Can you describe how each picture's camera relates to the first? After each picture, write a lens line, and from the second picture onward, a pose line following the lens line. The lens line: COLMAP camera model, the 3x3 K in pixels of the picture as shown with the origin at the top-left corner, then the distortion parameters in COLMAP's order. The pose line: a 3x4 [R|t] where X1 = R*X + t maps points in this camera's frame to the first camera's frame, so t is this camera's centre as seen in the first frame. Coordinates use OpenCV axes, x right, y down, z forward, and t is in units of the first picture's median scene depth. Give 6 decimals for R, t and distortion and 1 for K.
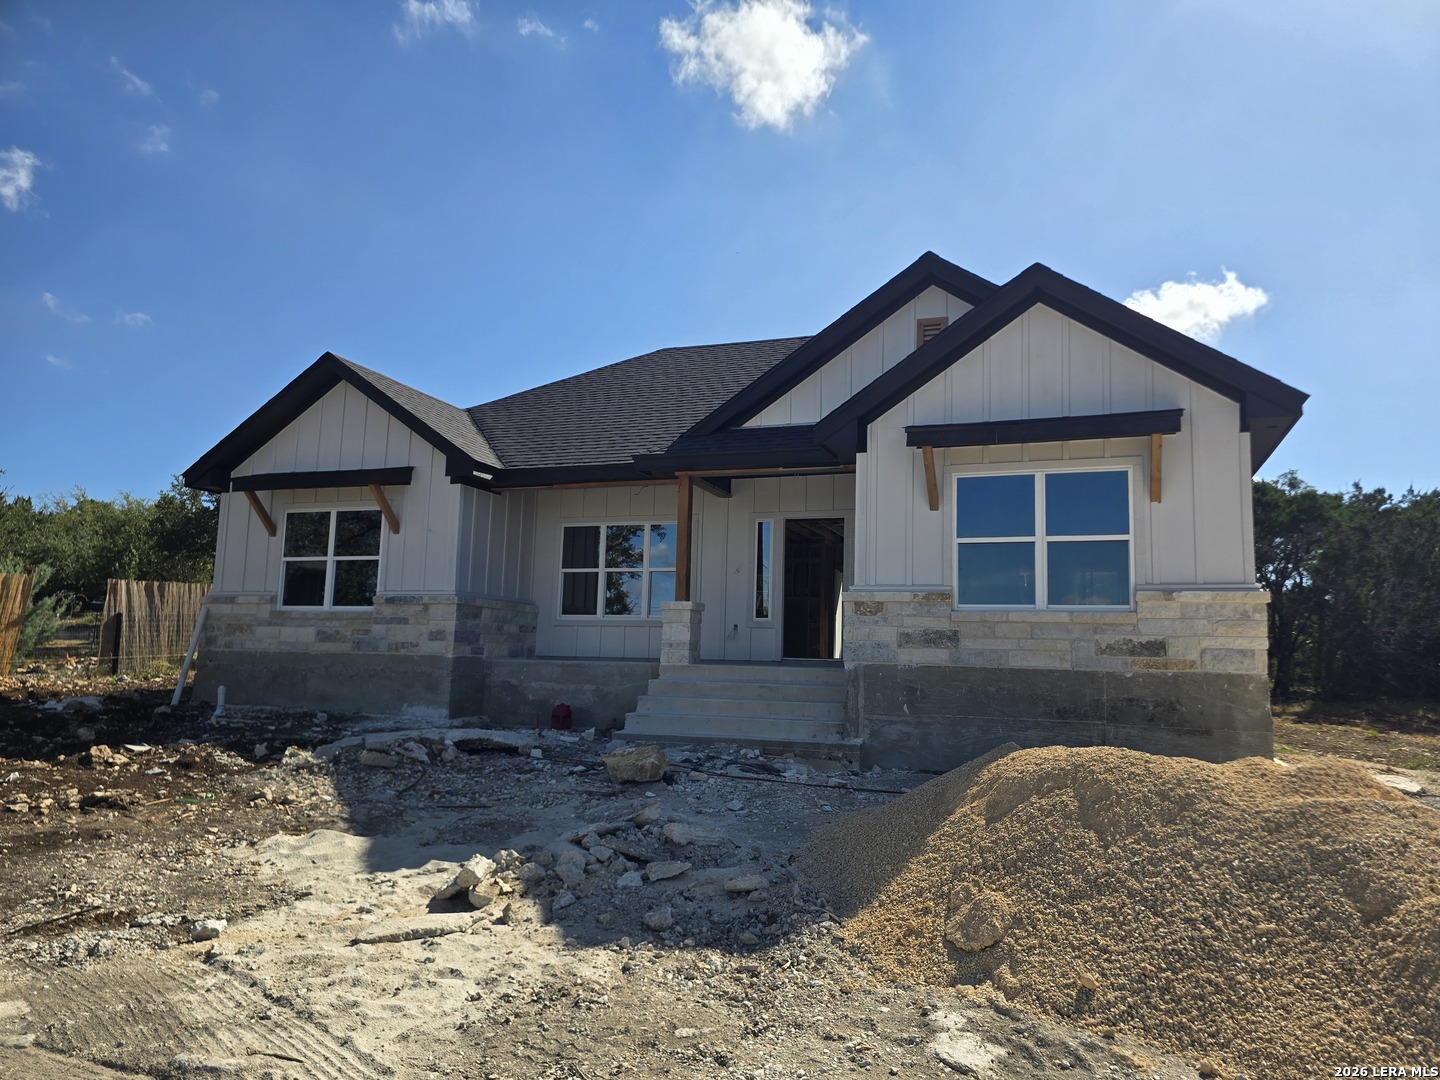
lens RADIAL K [[964.6, 0, 665.5], [0, 964.6, 533.7], [0, 0, 1]] dist [0.079562, -0.002542]
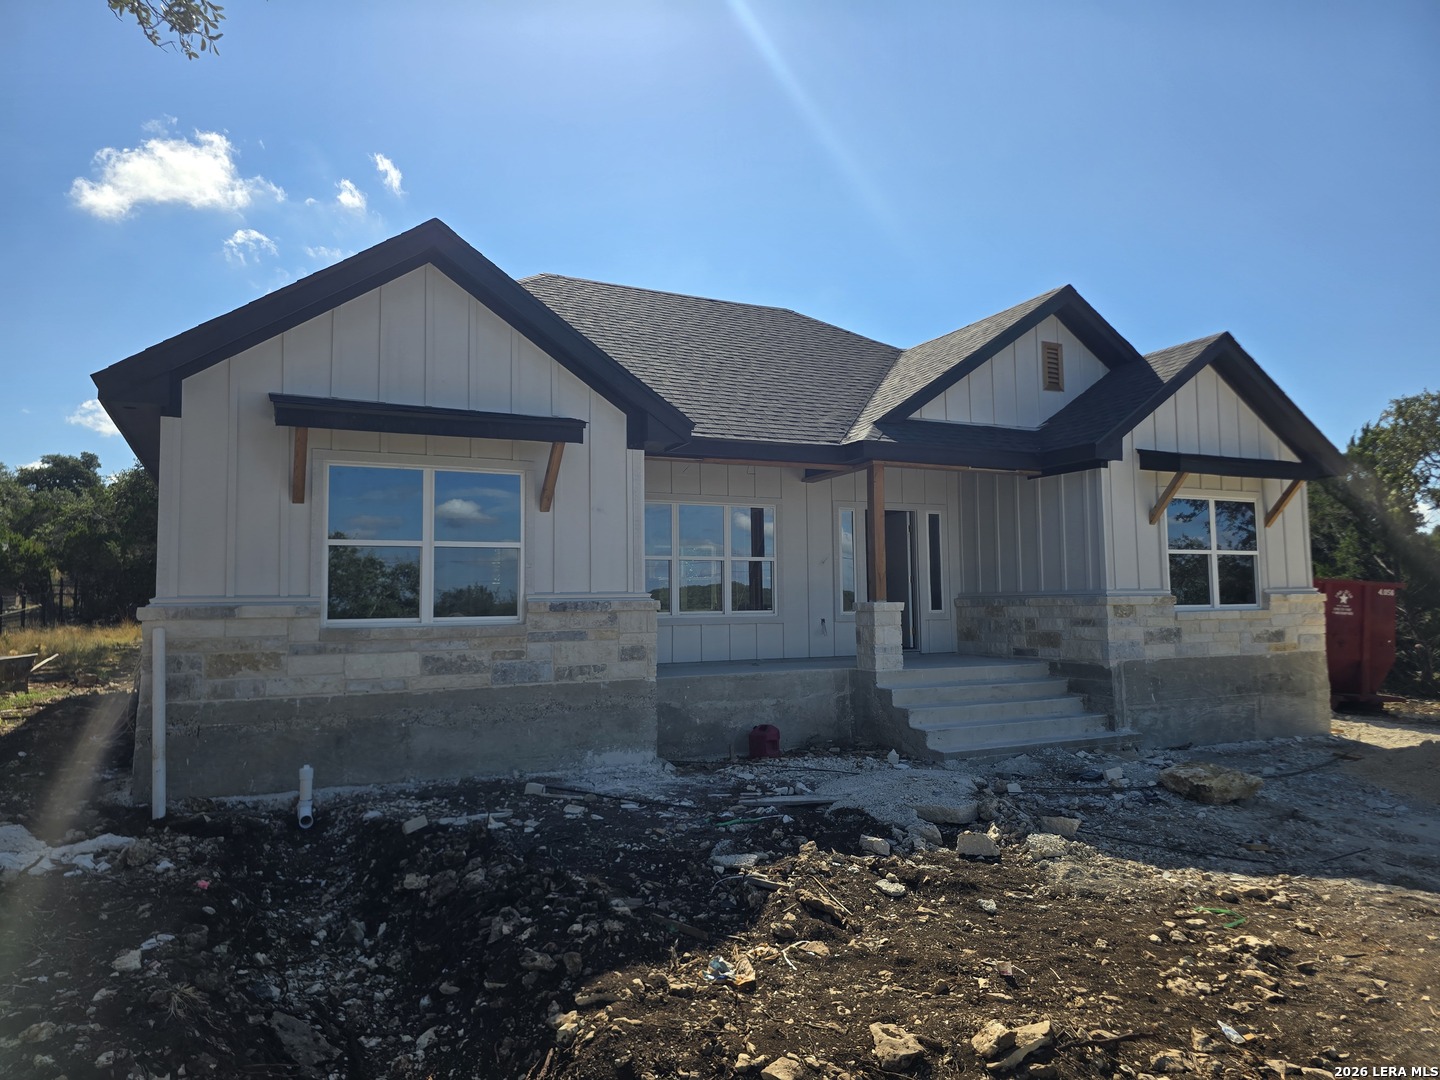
lens RADIAL K [[964.6, 0, 717.4], [0, 964.6, 533.7], [0, 0, 1]] dist [0.079562, -0.002542]
pose [[0.682620, 0.020009, 0.730500, -0.731106], [-0.060671, 0.997726, 0.029365, -0.012670], [-0.728251, -0.064365, 0.682281, 0.451515]]
